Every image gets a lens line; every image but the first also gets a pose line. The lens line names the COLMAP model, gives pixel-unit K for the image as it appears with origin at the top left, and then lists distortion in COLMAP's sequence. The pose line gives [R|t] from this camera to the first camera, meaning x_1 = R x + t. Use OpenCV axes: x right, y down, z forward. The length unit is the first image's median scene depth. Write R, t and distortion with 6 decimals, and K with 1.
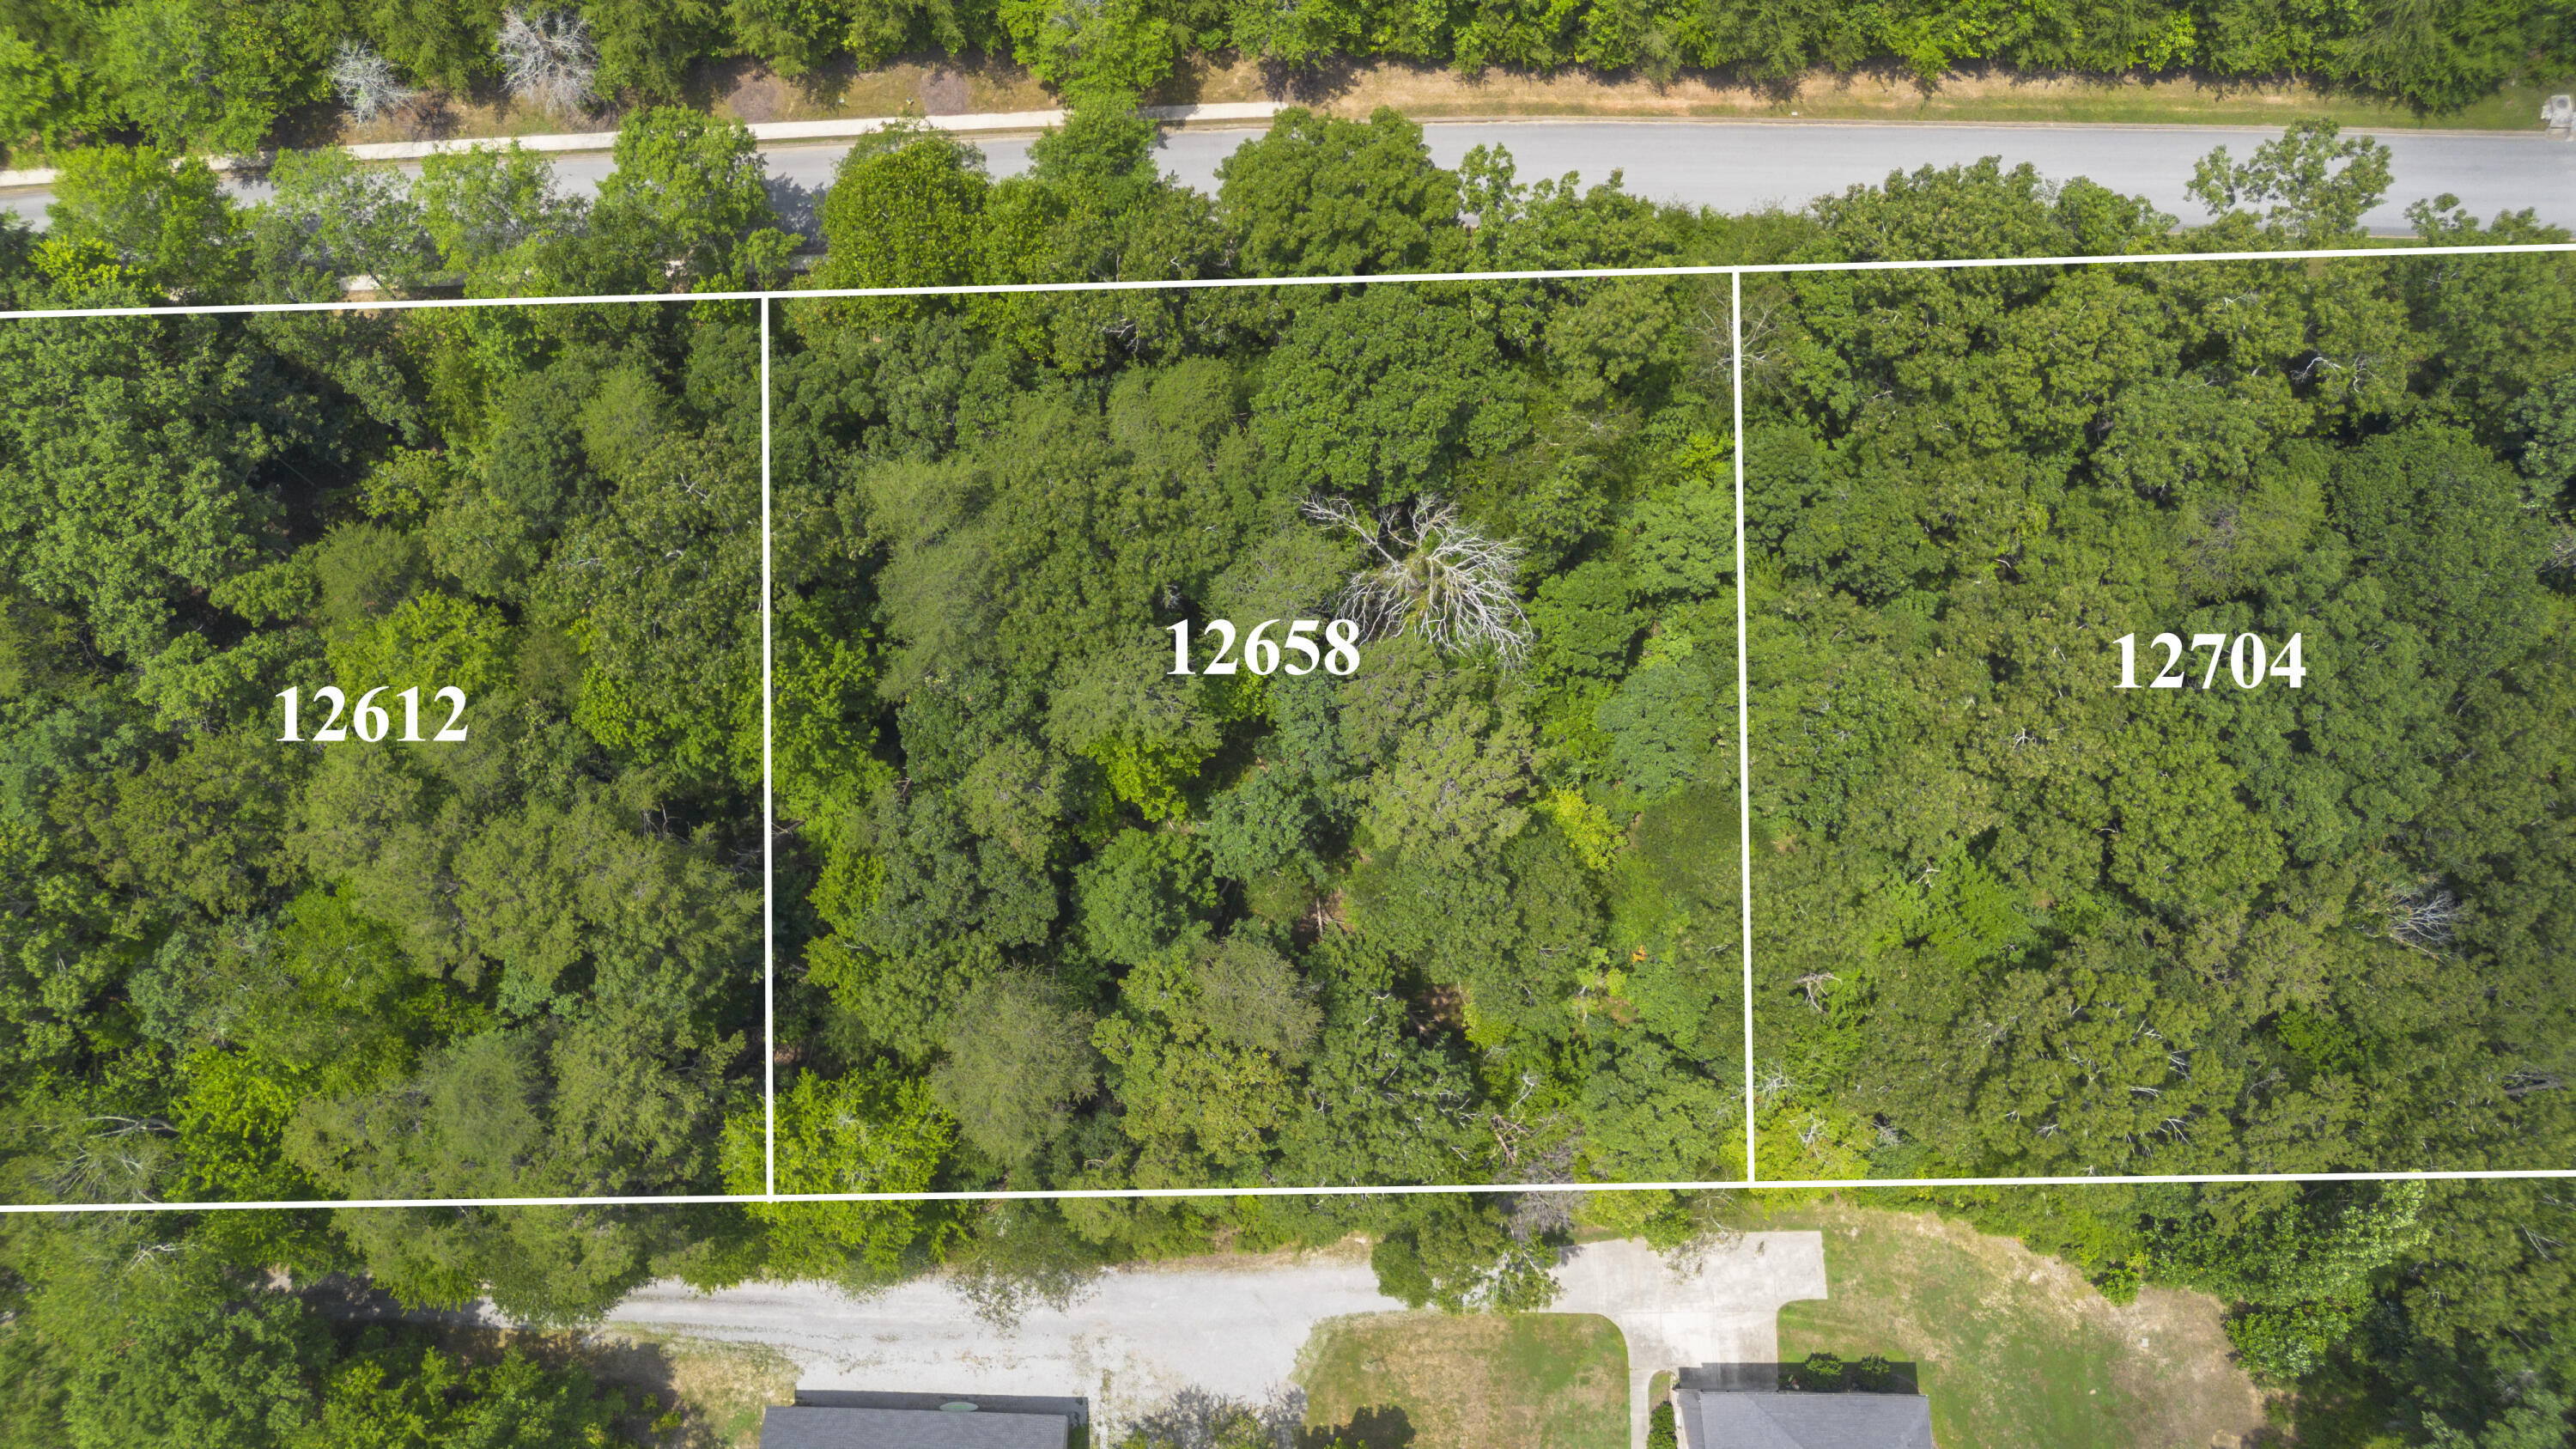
lens RADIAL K [[1847.9, 0, 1288.0], [0, 1847.9, 724.5], [0, 0, 1]] dist [0.063689, -0.057966]
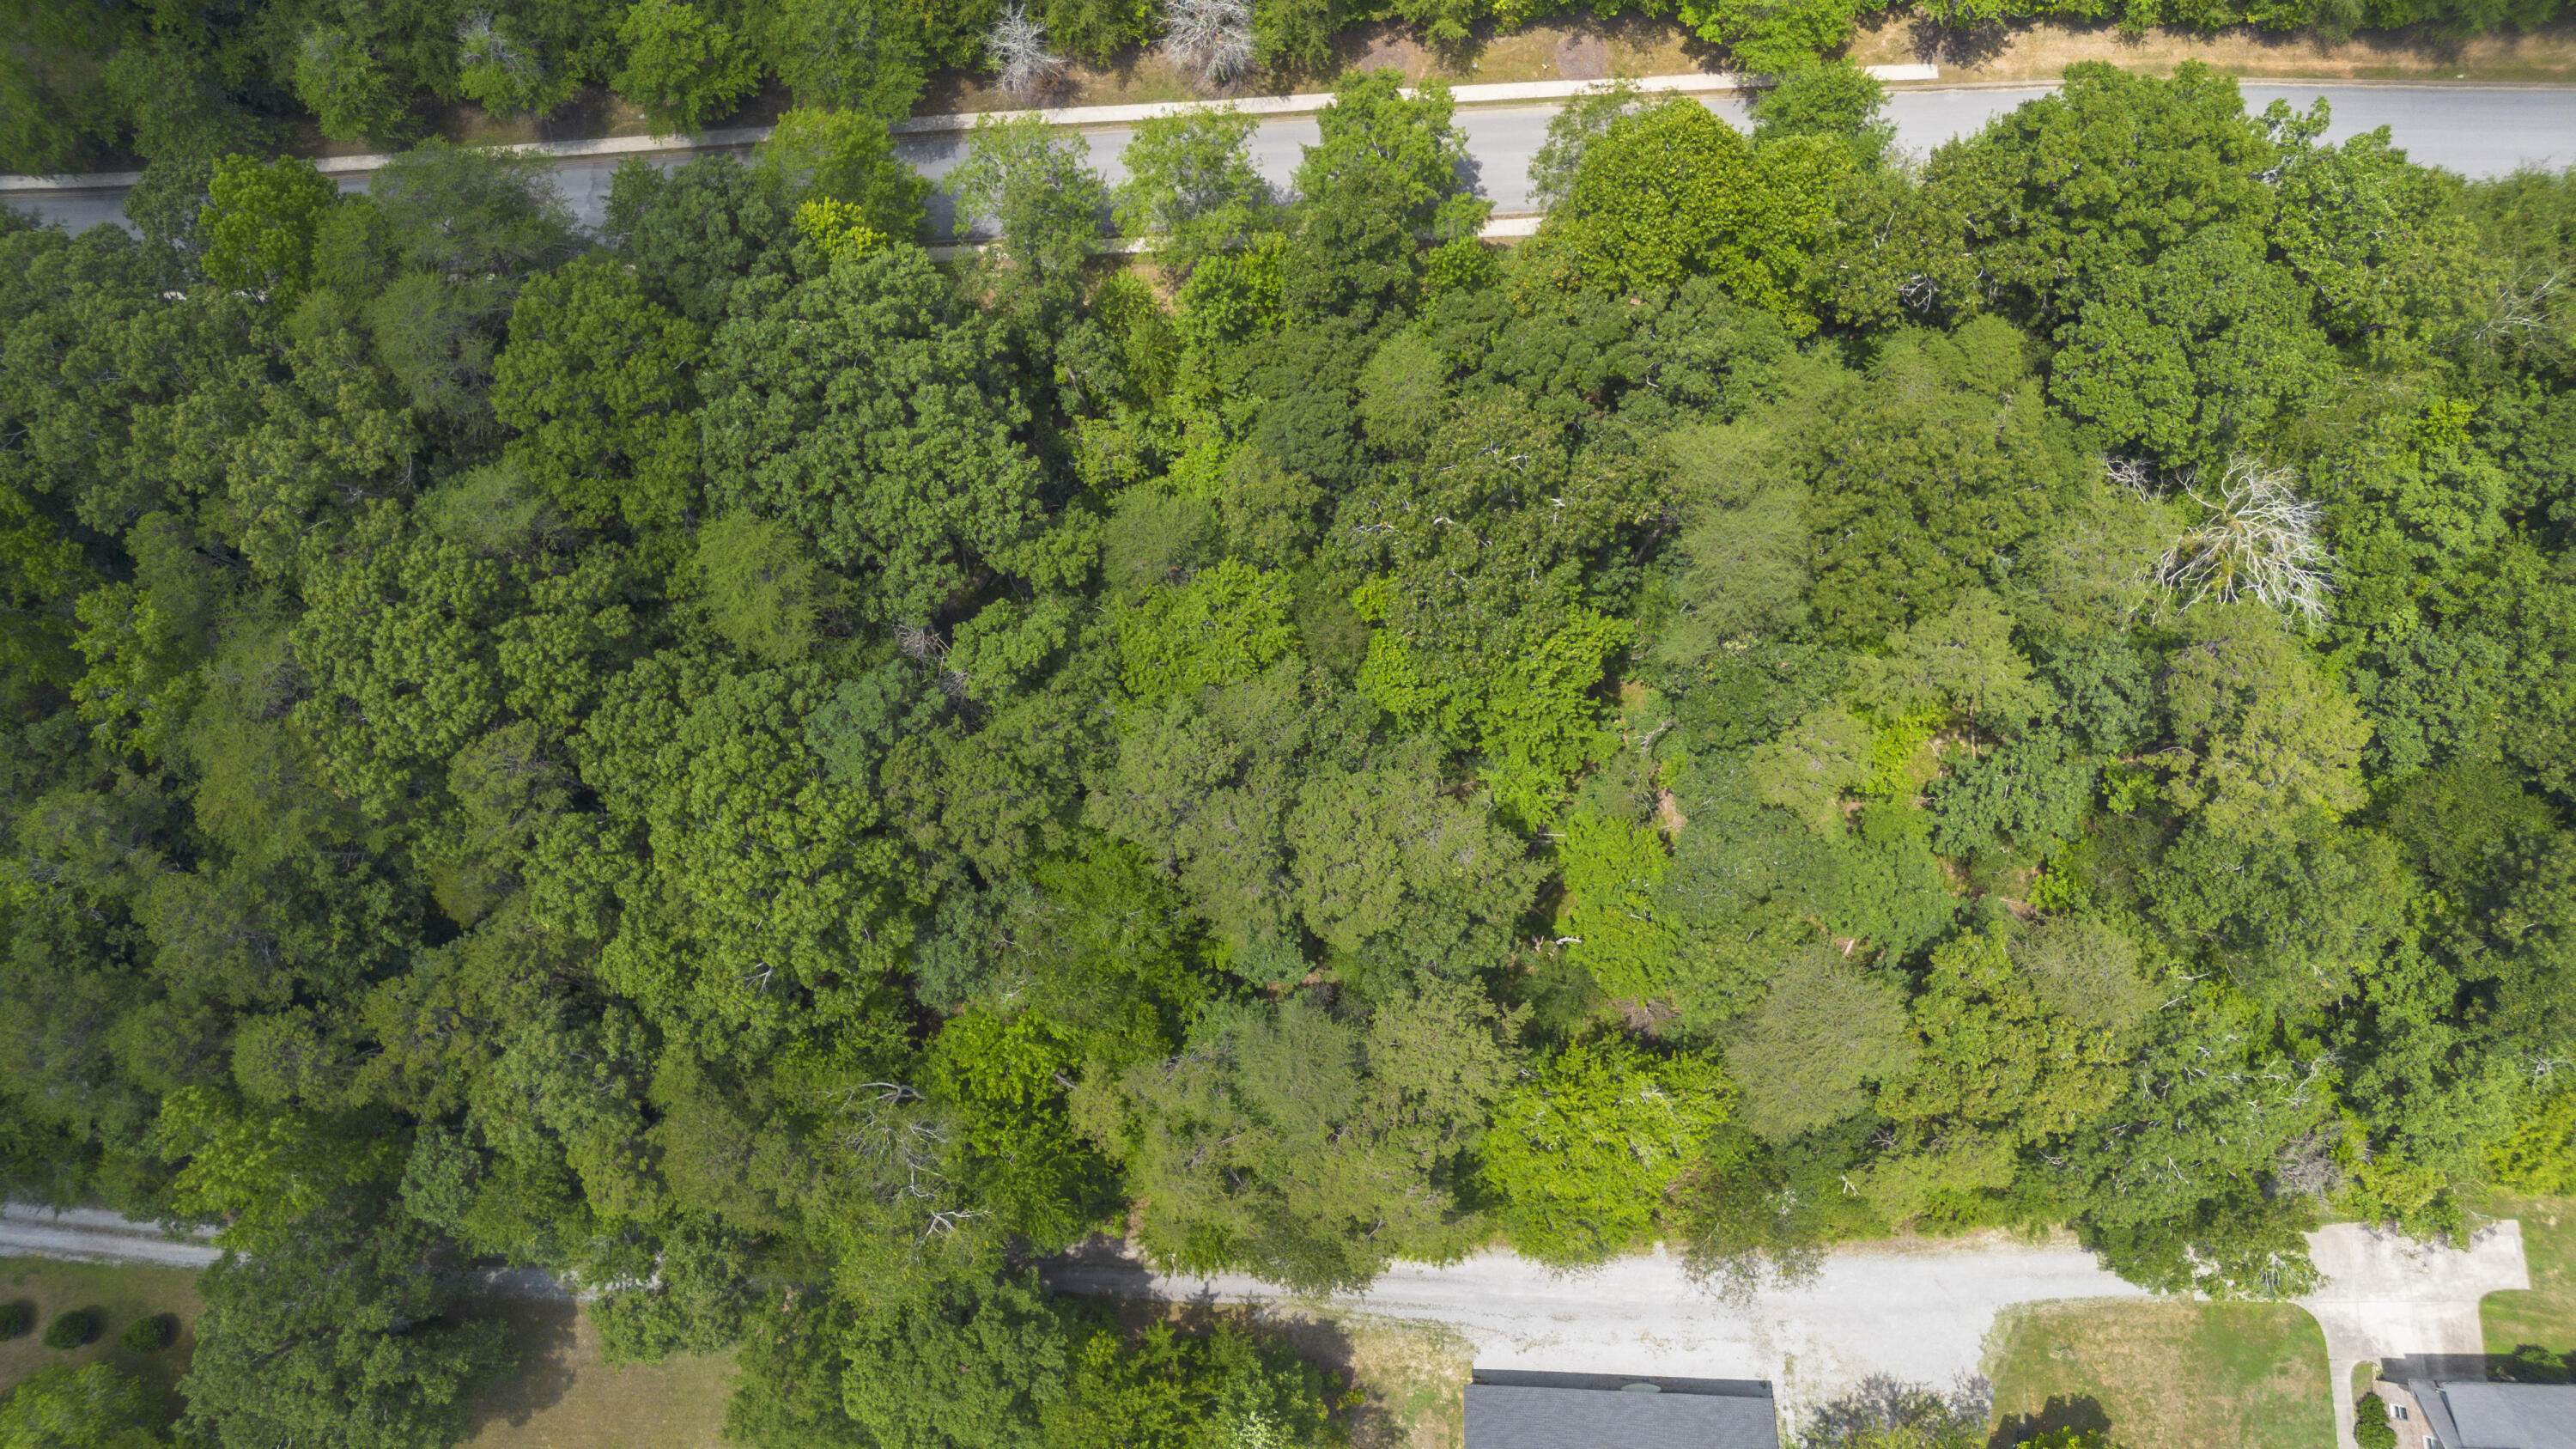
lens RADIAL K [[1847.9, 0, 1288.0], [0, 1847.9, 724.5], [0, 0, 1]] dist [0.063689, -0.057966]
pose [[0.999984, 0.004634, -0.003264, -0.361531], [-0.004629, 0.999988, 0.001396, 0.014242], [0.003270, -0.001381, 0.999994, 0.014209]]
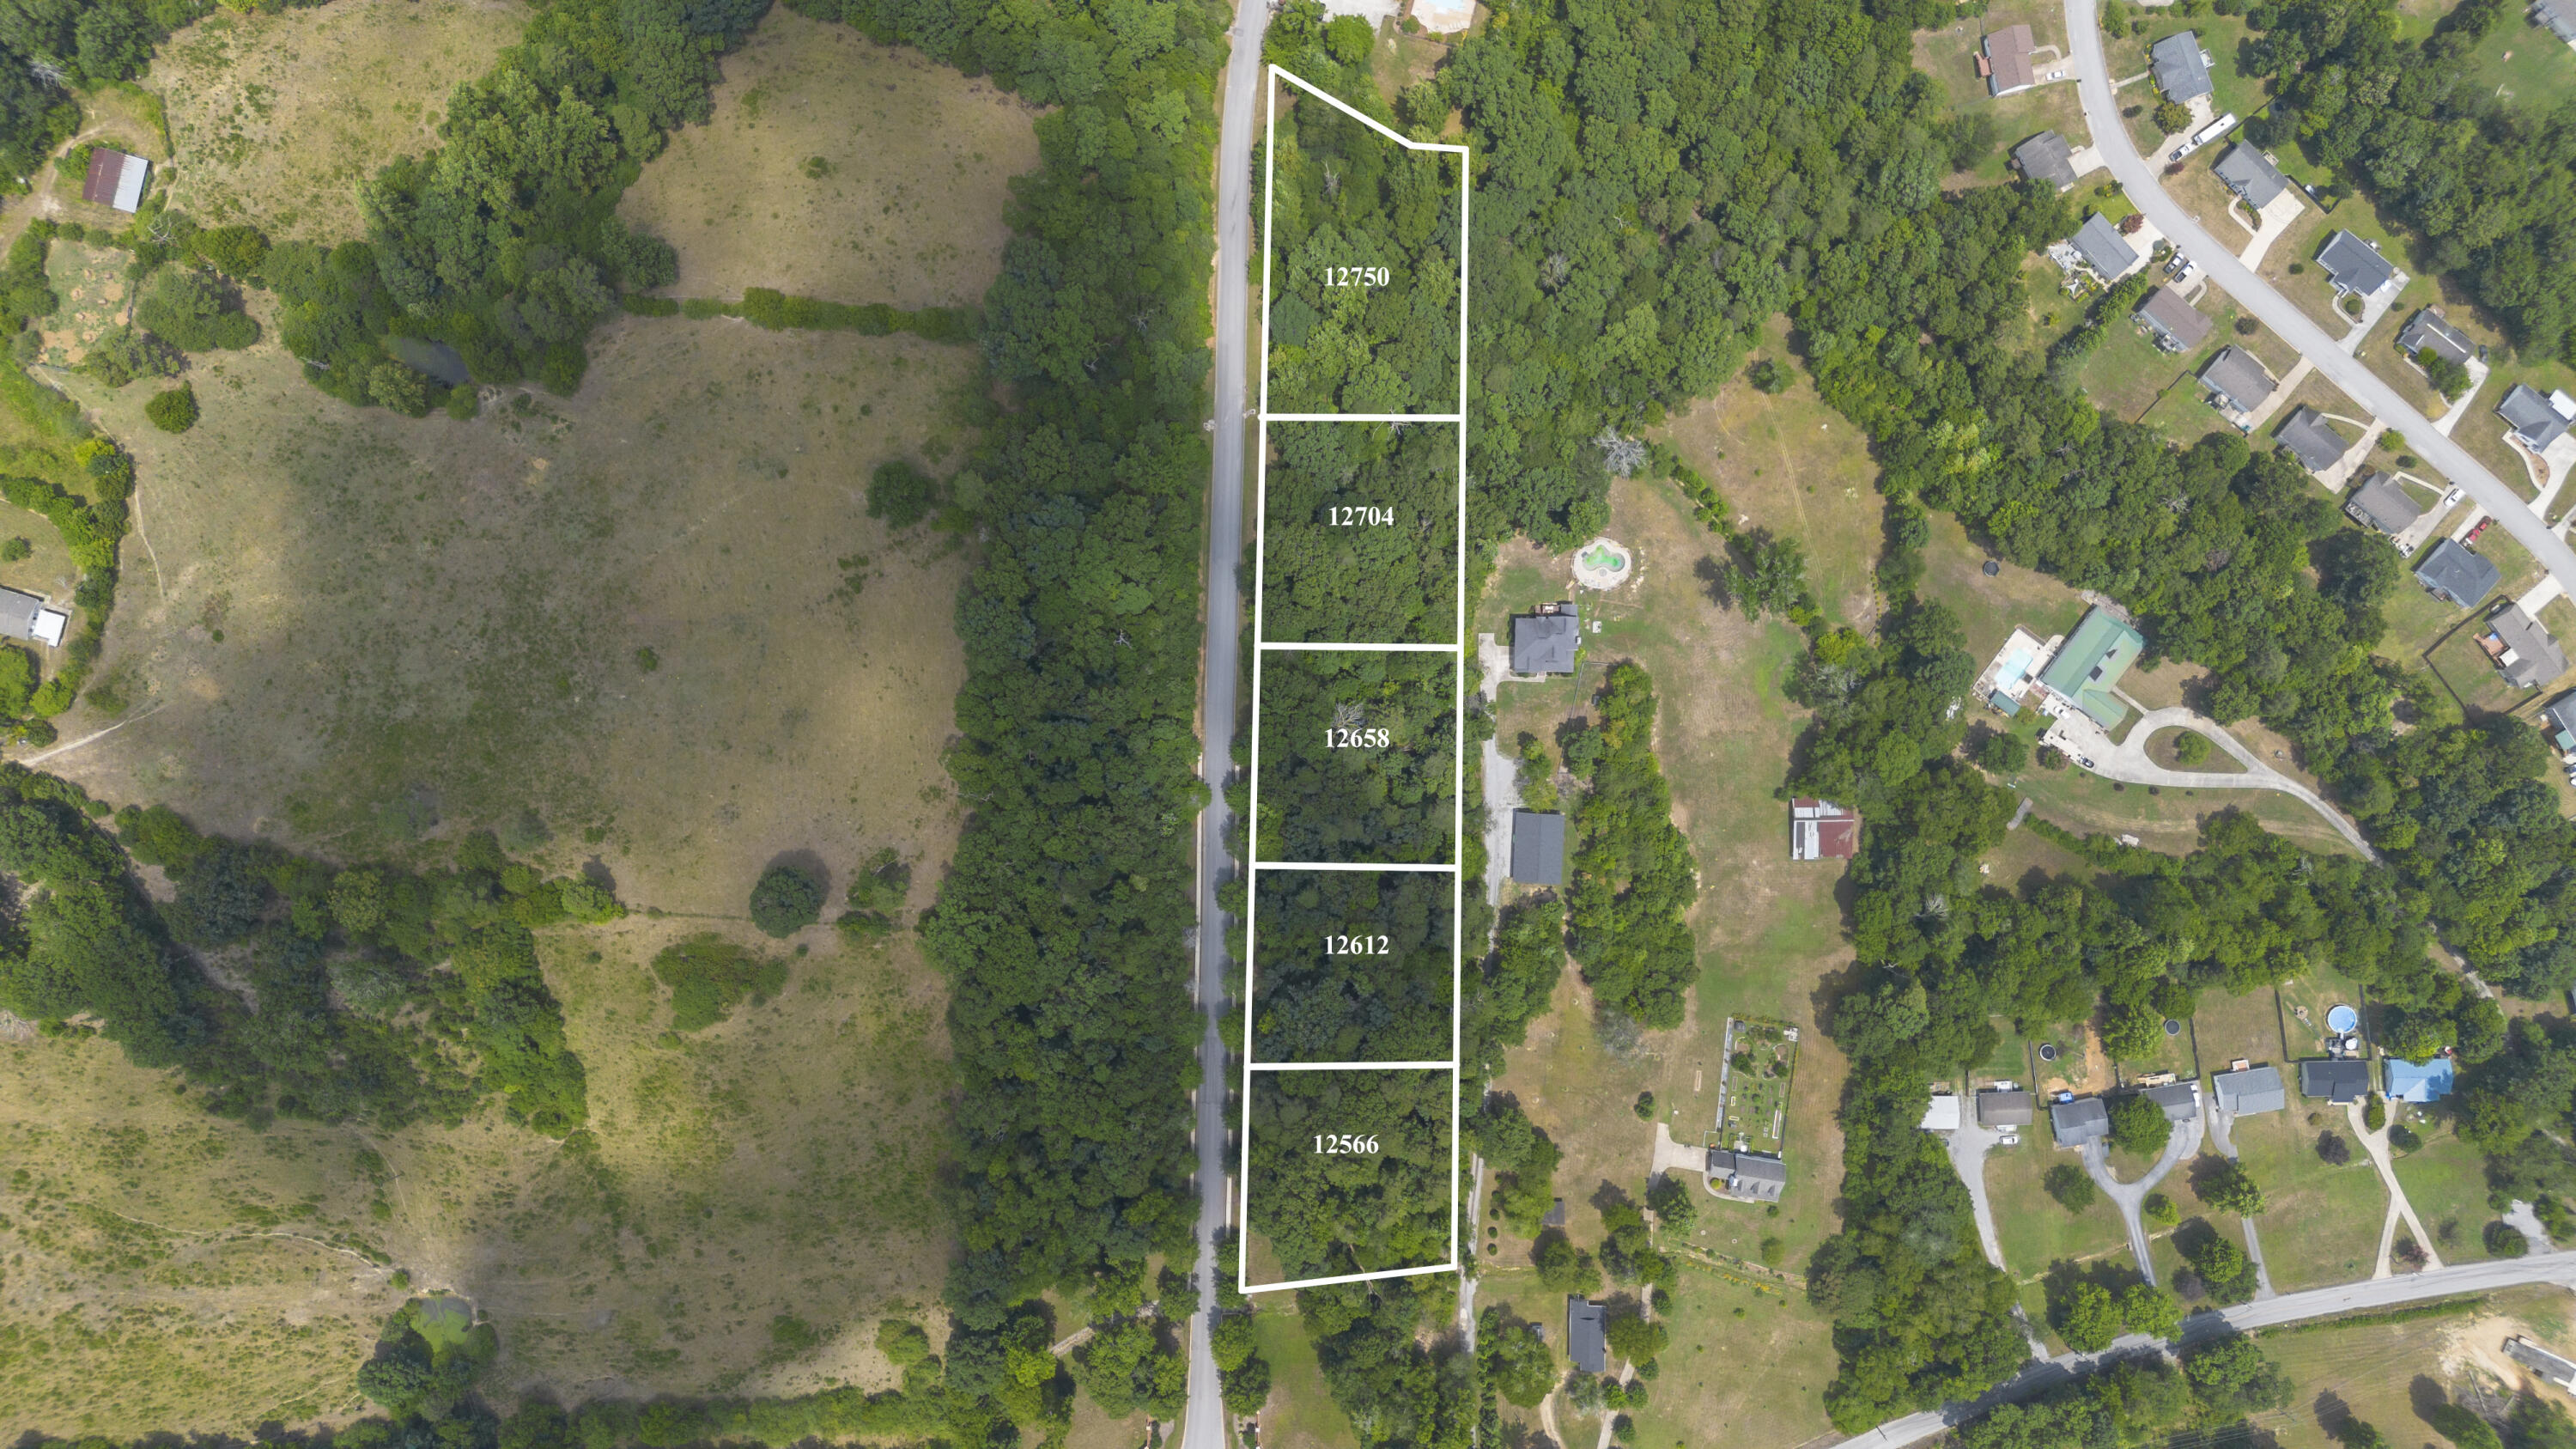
lens RADIAL K [[1795.1, 0, 1279.3], [0, 1795.1, 711.8], [0, 0, 1]] dist [0.126282, -0.228491]
pose [[0.027301, -0.998738, 0.042160, -0.075496], [0.976834, 0.035610, 0.211017, -1.033573], [-0.212252, 0.035423, 0.976573, -2.900379]]
